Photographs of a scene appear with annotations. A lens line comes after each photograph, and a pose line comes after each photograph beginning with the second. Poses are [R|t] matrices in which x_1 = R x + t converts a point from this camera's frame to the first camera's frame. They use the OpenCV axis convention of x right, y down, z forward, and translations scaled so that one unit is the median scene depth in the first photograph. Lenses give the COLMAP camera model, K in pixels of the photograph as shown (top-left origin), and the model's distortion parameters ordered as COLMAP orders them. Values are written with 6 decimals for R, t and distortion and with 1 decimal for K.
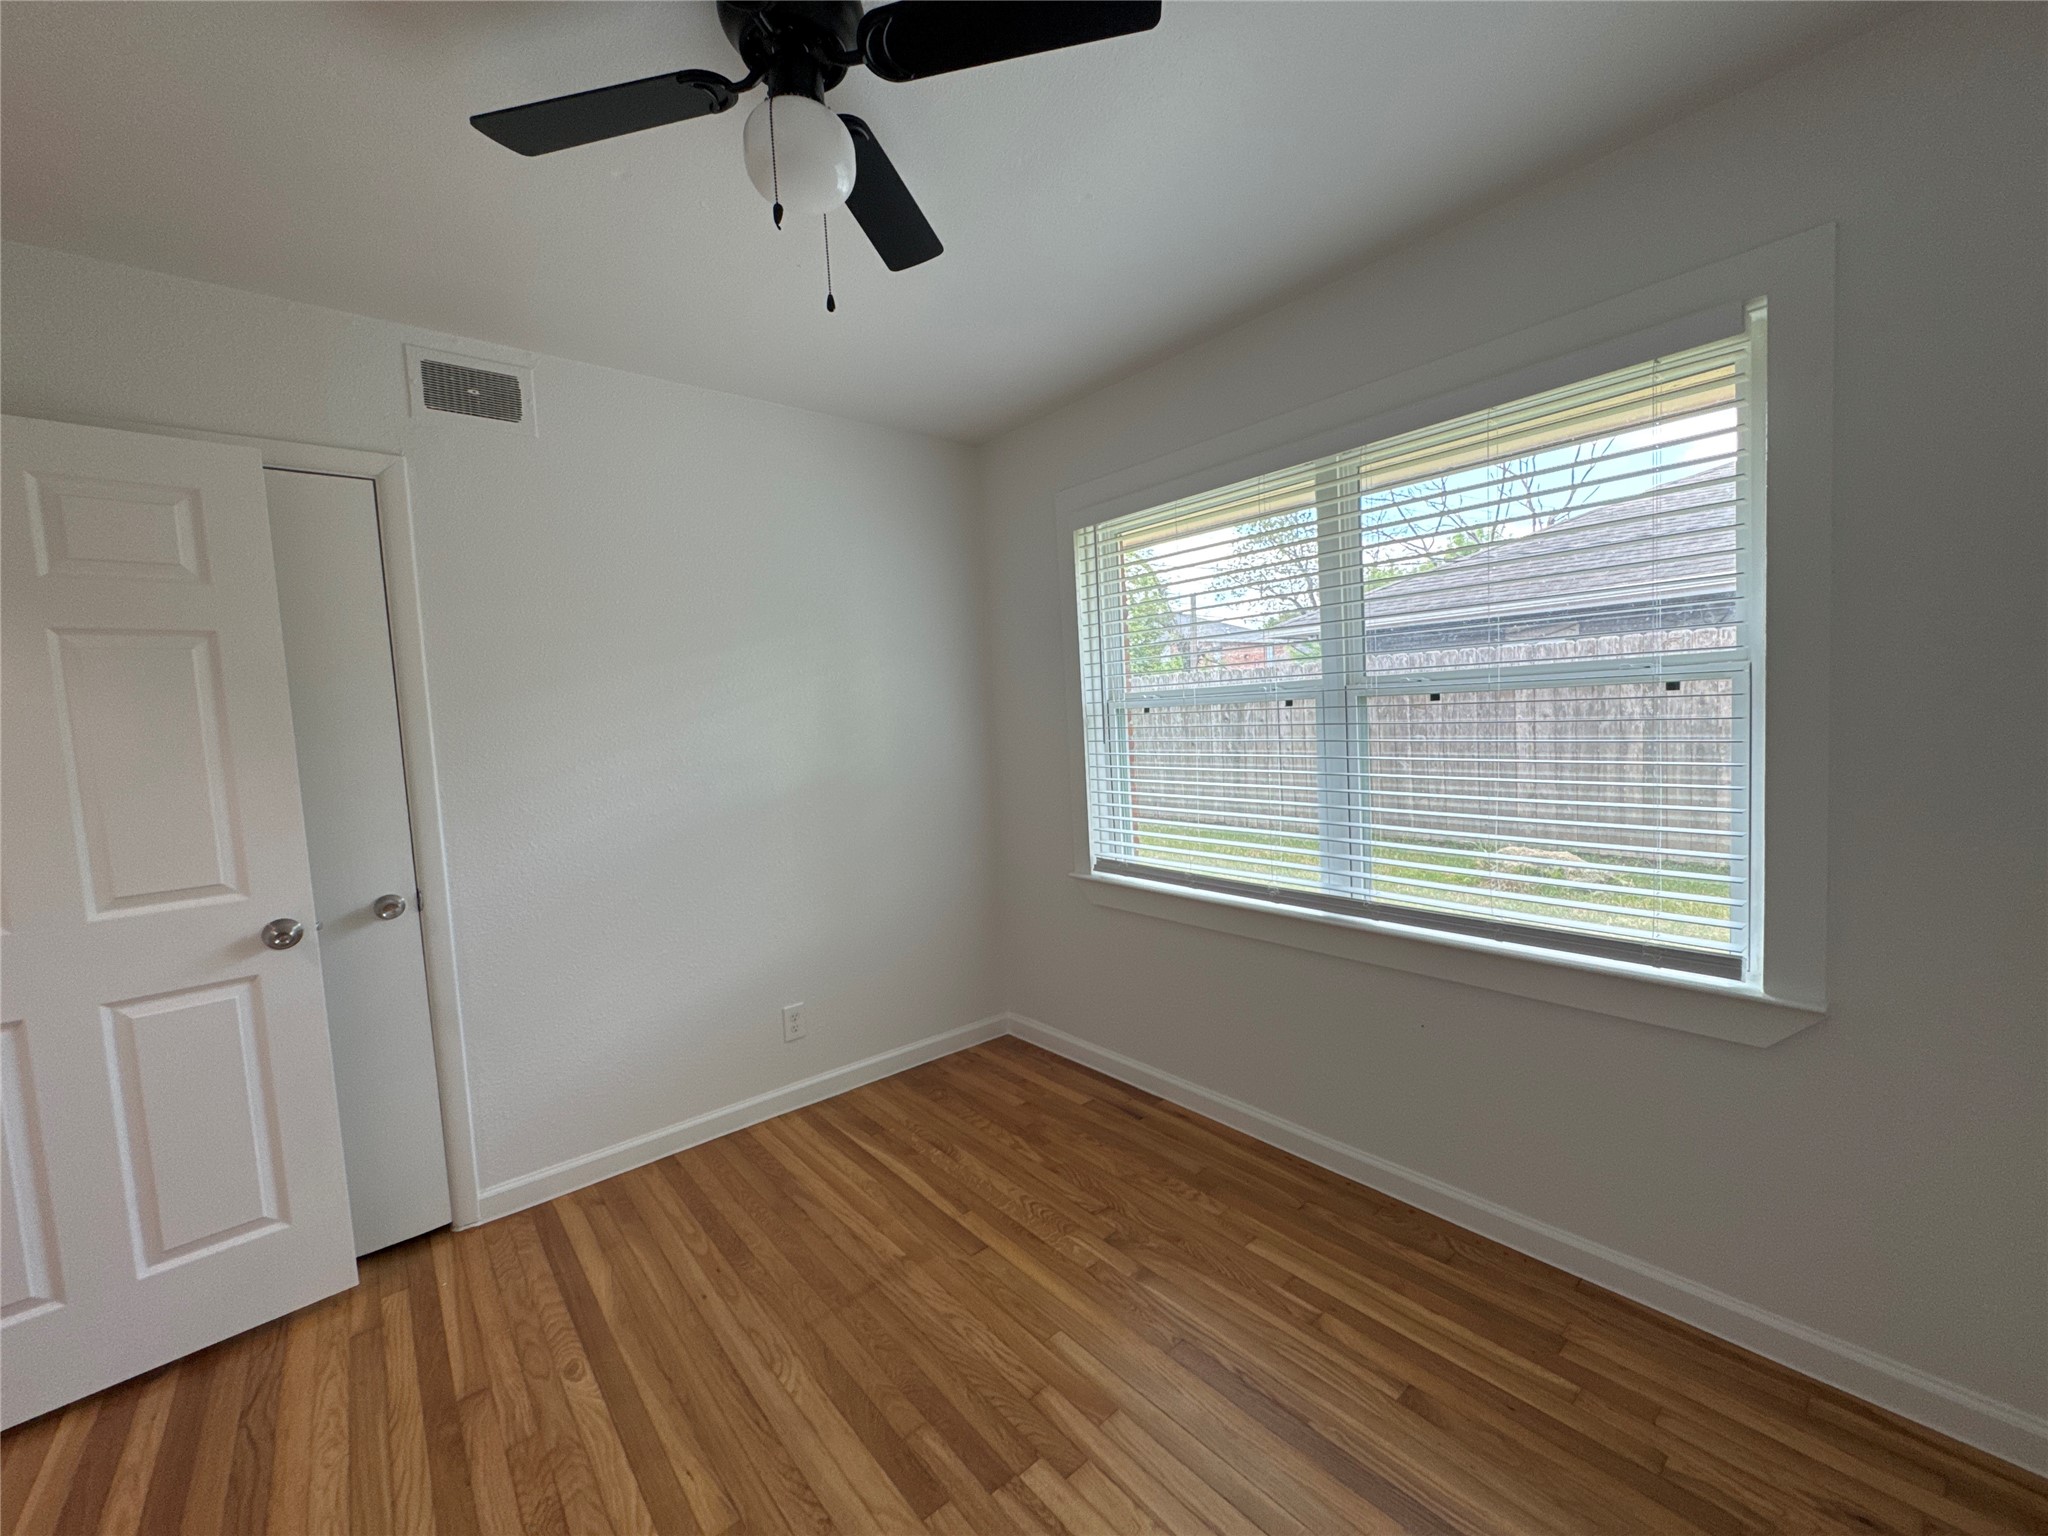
lens RADIAL K [[813.8, 0, 1023.8], [0, 813.8, 769.5], [0, 0, 1]] dist [-0.002681, -0.000197]
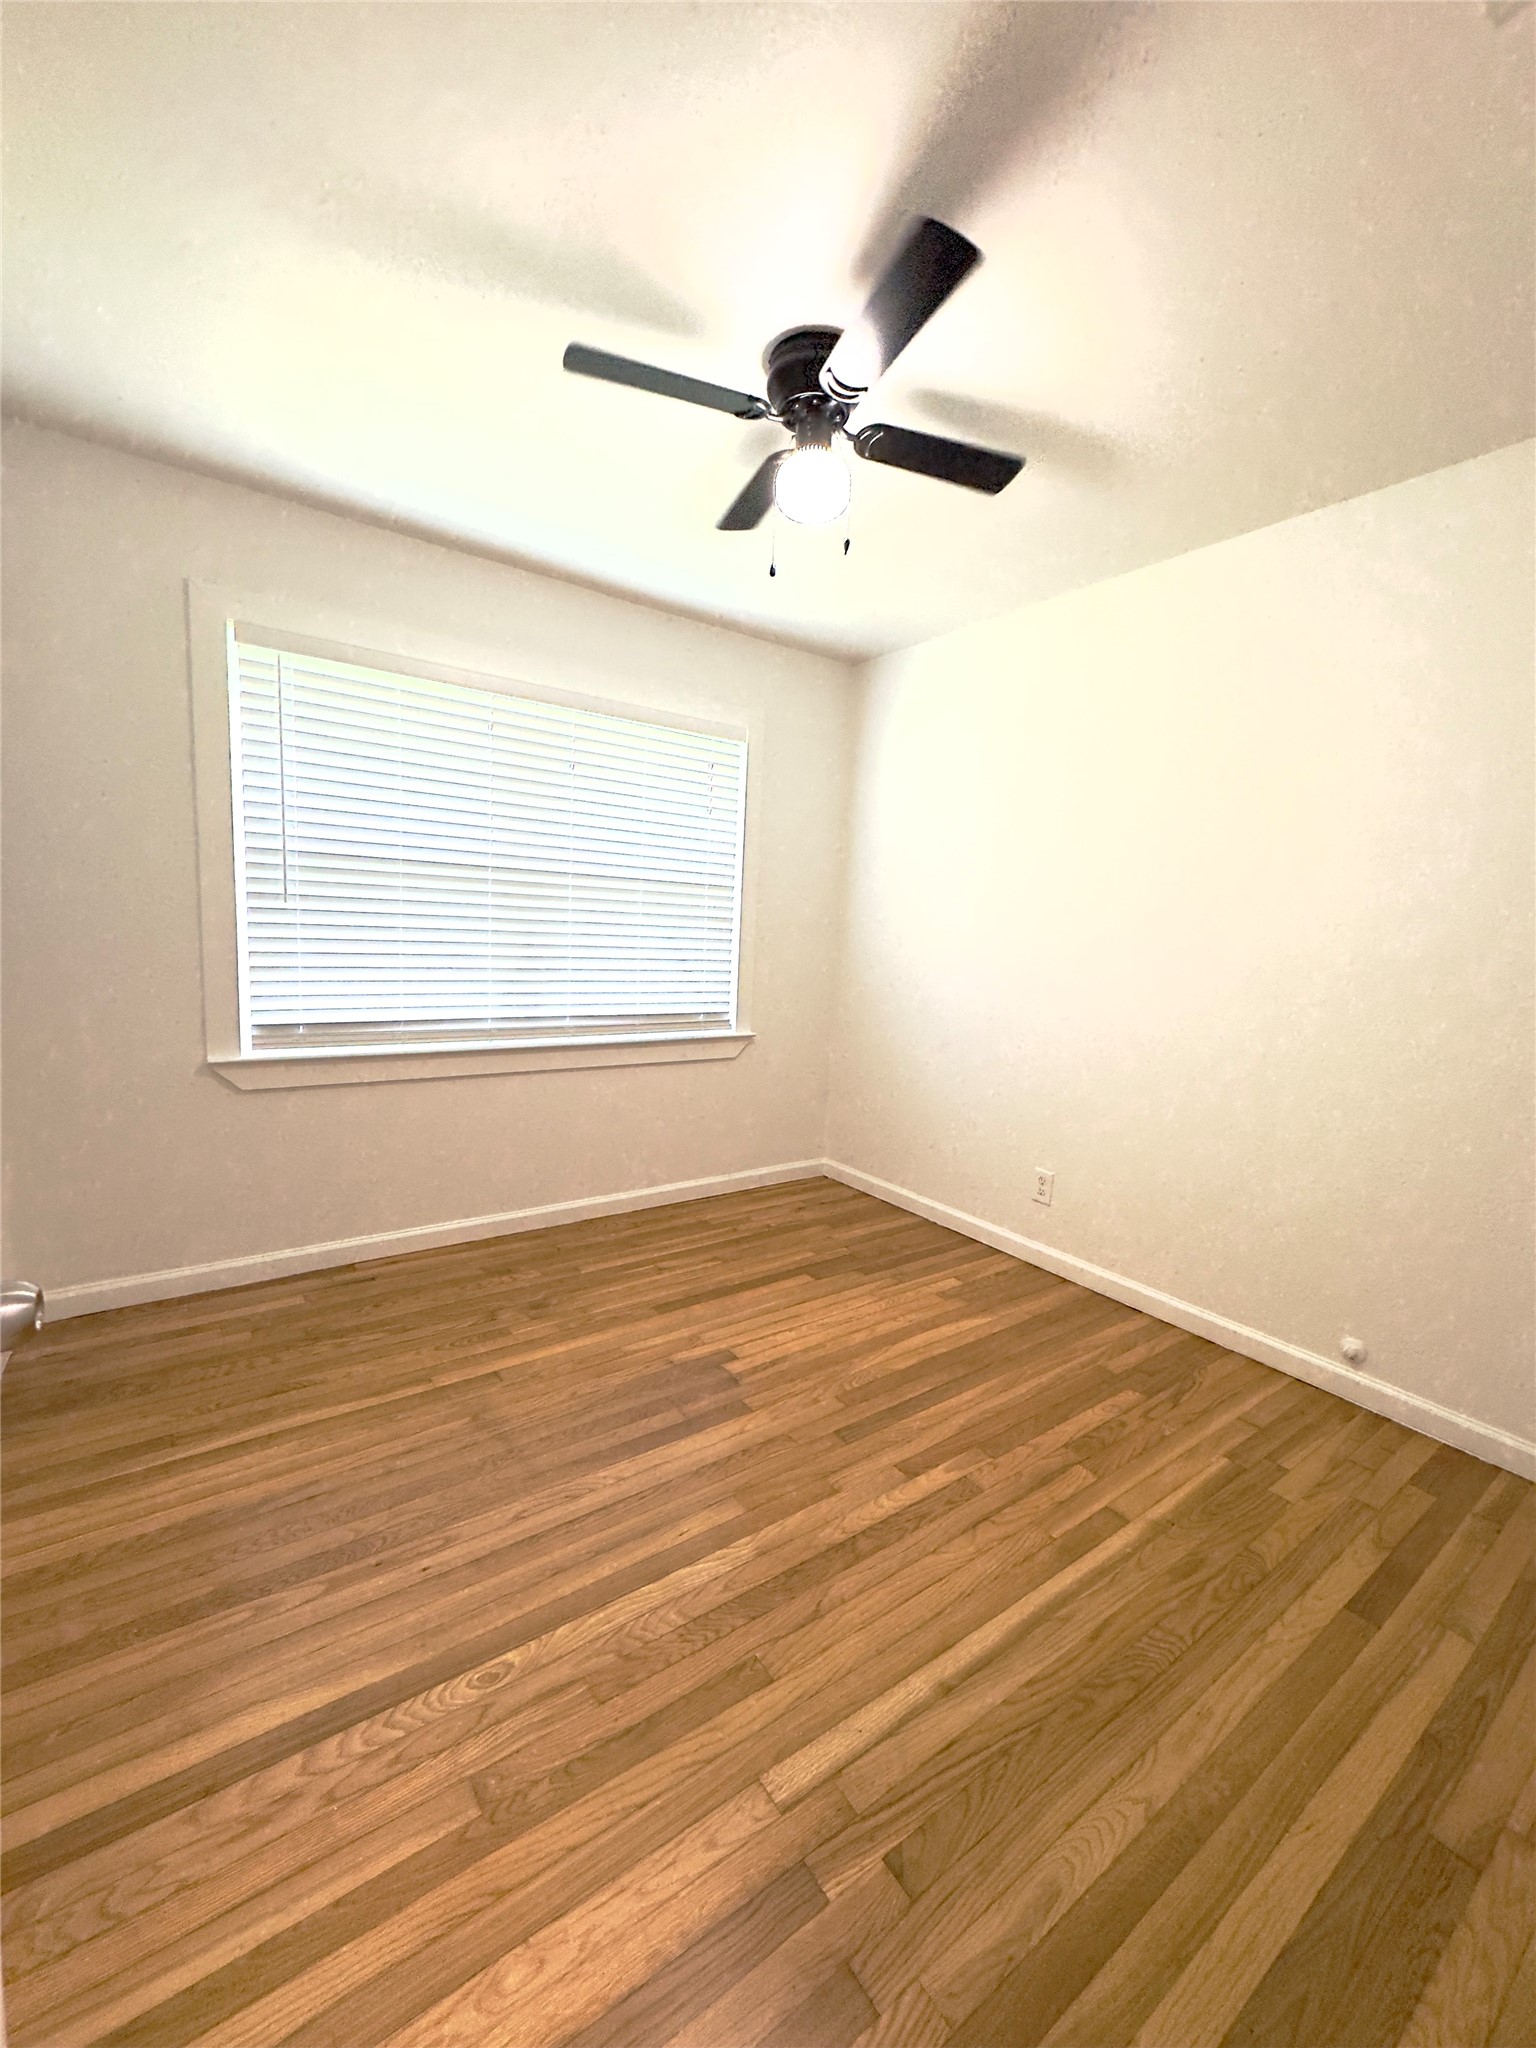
lens RADIAL K [[817.7, 0, 768.1], [0, 817.7, 1021.8], [0, 0, 1]] dist [-0.001671, -0.000135]
pose [[0.069741, -0.068981, 0.995177, -1.104266], [0.019469, 0.997510, 0.067778, 0.070303], [-0.997375, 0.014648, 0.070910, 0.594551]]
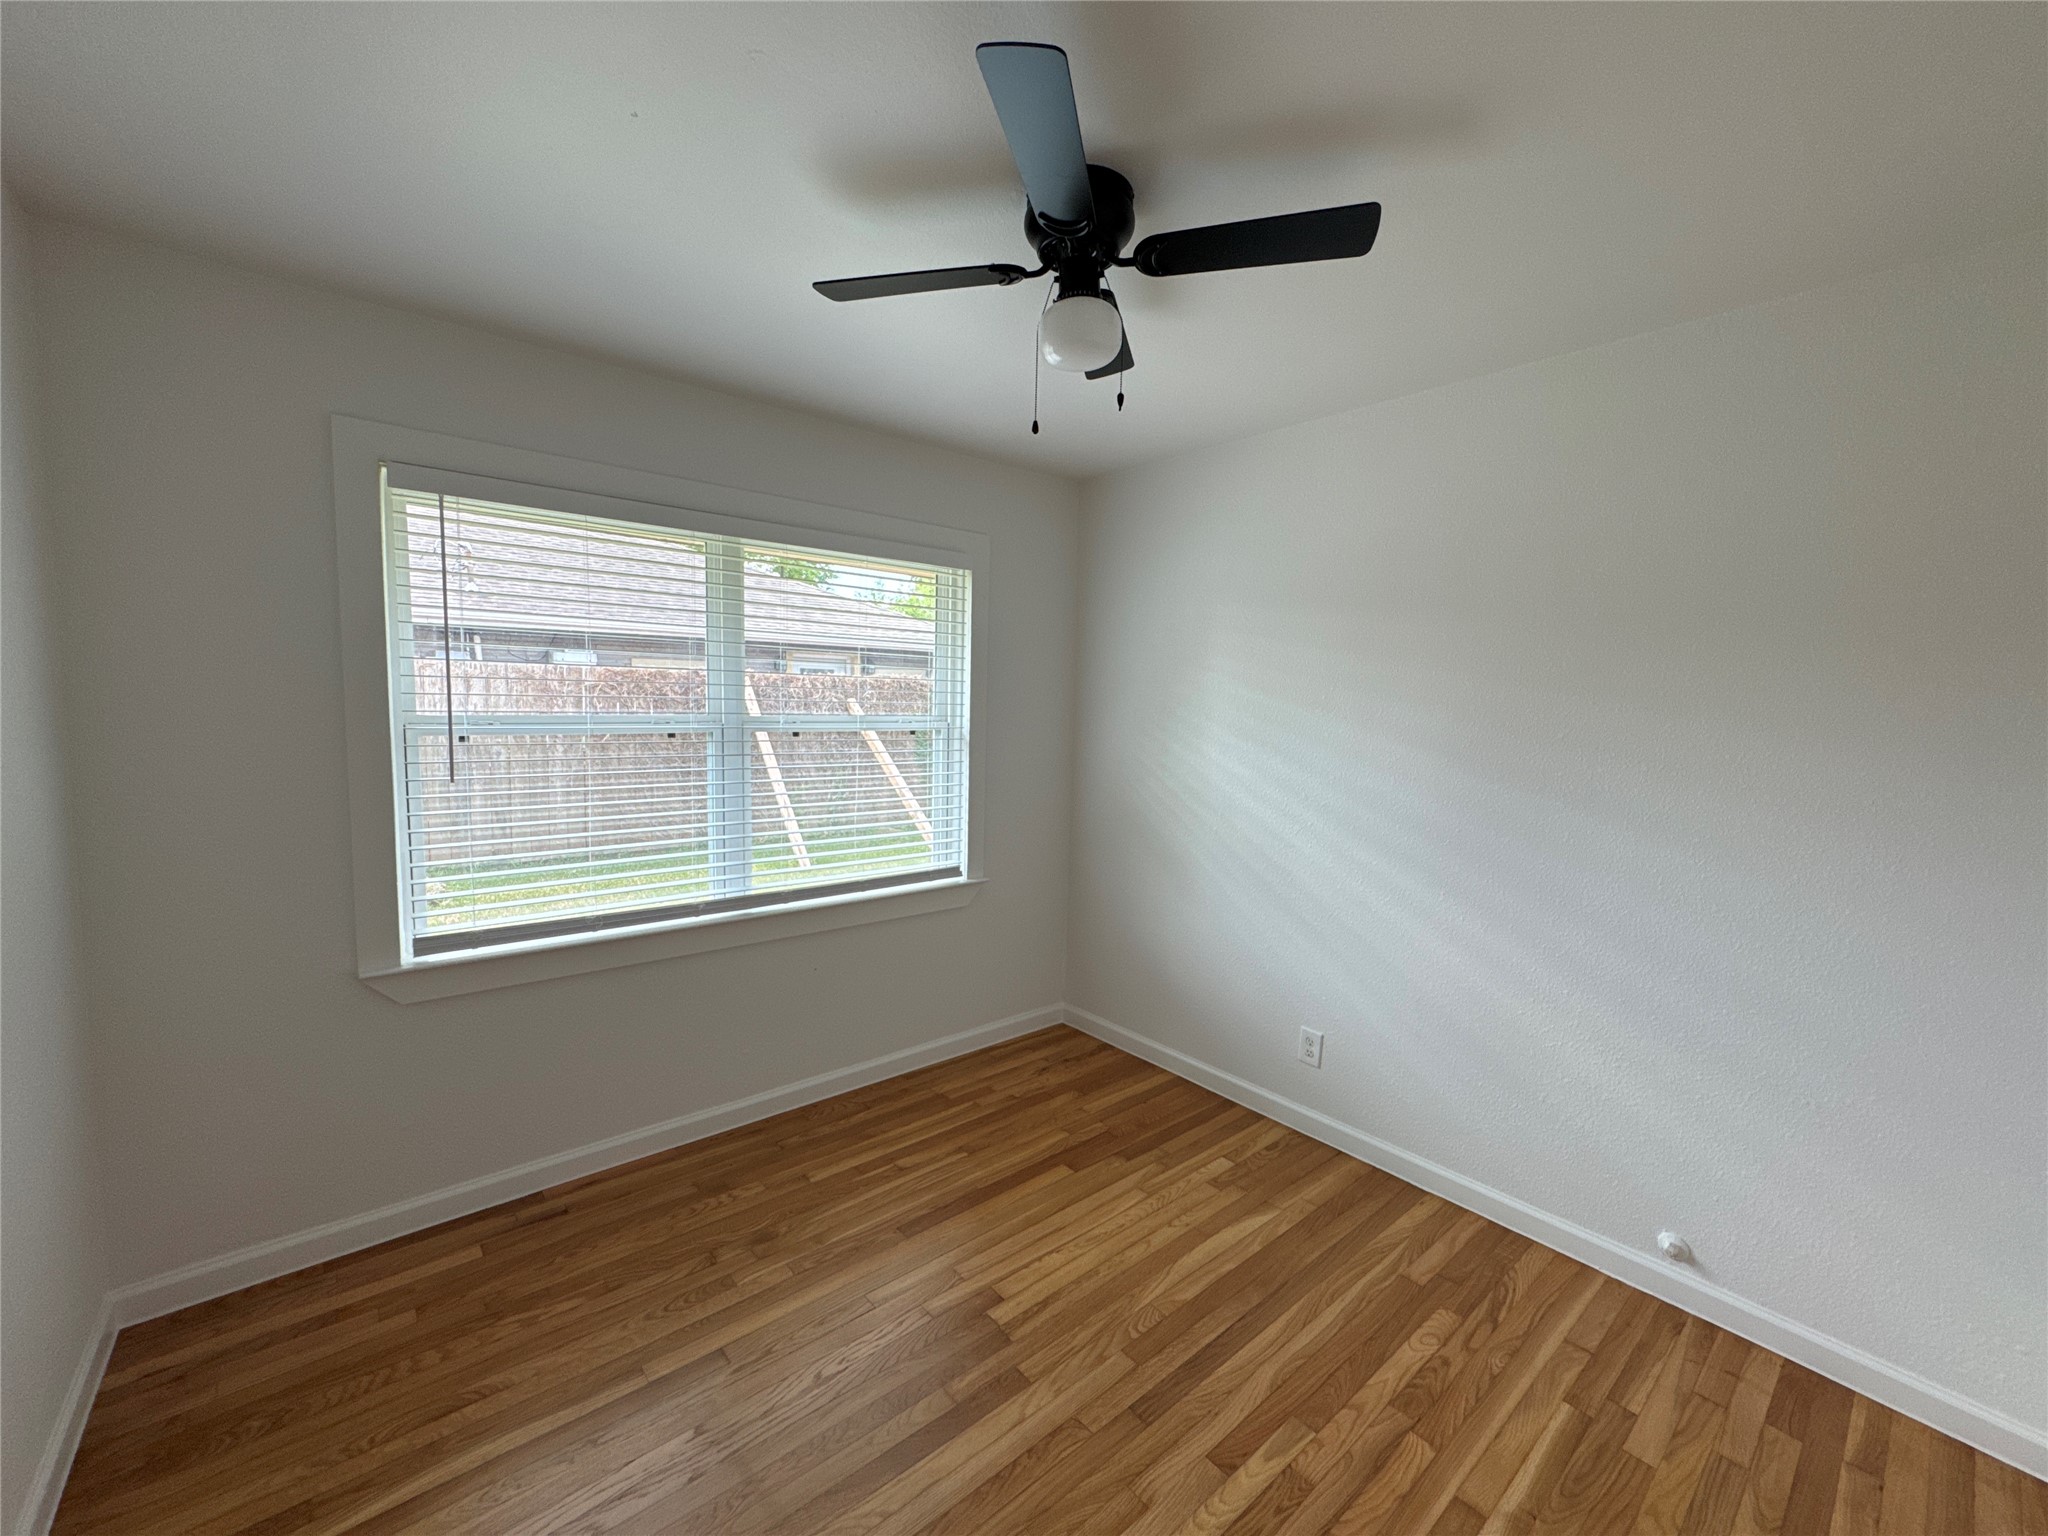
lens RADIAL K [[813.8, 0, 1022.0], [0, 813.8, 769.4], [0, 0, 1]] dist [-0.002681, -0.000197]
pose [[-0.004959, -0.037023, 0.999302, -0.961518], [0.045688, 0.998262, 0.037211, -0.068804], [-0.998943, 0.045841, -0.003258, 0.678783]]
